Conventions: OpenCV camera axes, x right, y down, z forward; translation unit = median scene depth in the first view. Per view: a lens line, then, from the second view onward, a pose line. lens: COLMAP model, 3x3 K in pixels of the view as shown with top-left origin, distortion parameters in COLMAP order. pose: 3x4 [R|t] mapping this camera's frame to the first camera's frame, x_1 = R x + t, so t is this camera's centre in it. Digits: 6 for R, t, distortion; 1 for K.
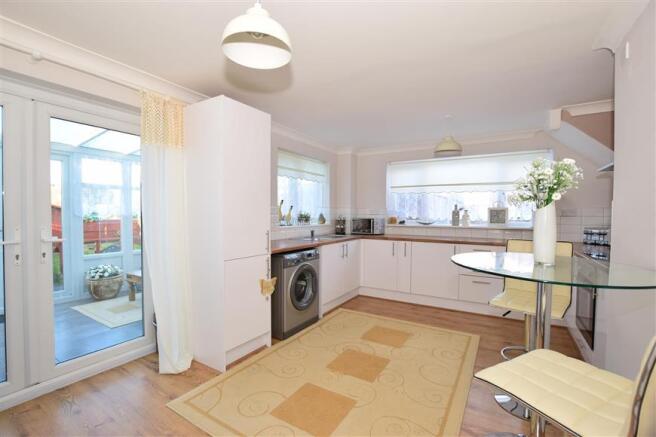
lens RADIAL K [[294.1, 0, 328.0], [0, 294.1, 218.5], [0, 0, 1]] dist [-0.029677, 0.000452]
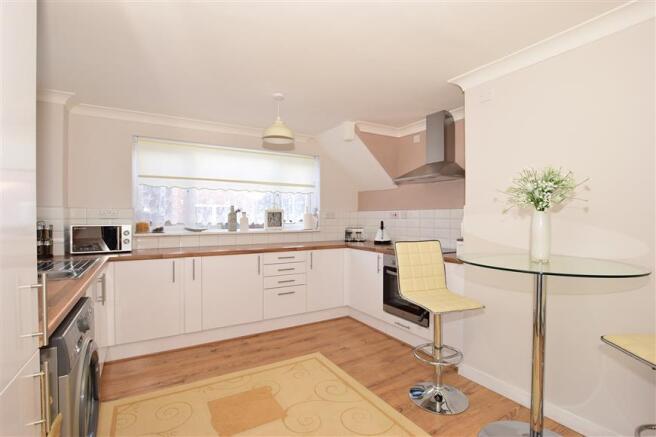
lens RADIAL K [[313.2, 0, 328.0], [0, 313.2, 218.5], [0, 0, 1]] dist [-0.001843, -0.000321]
pose [[0.472219, -0.009381, 0.881431, -0.217492], [0.018724, 0.999825, 0.000609, -0.006962], [-0.881282, 0.016216, 0.472312, 0.355696]]
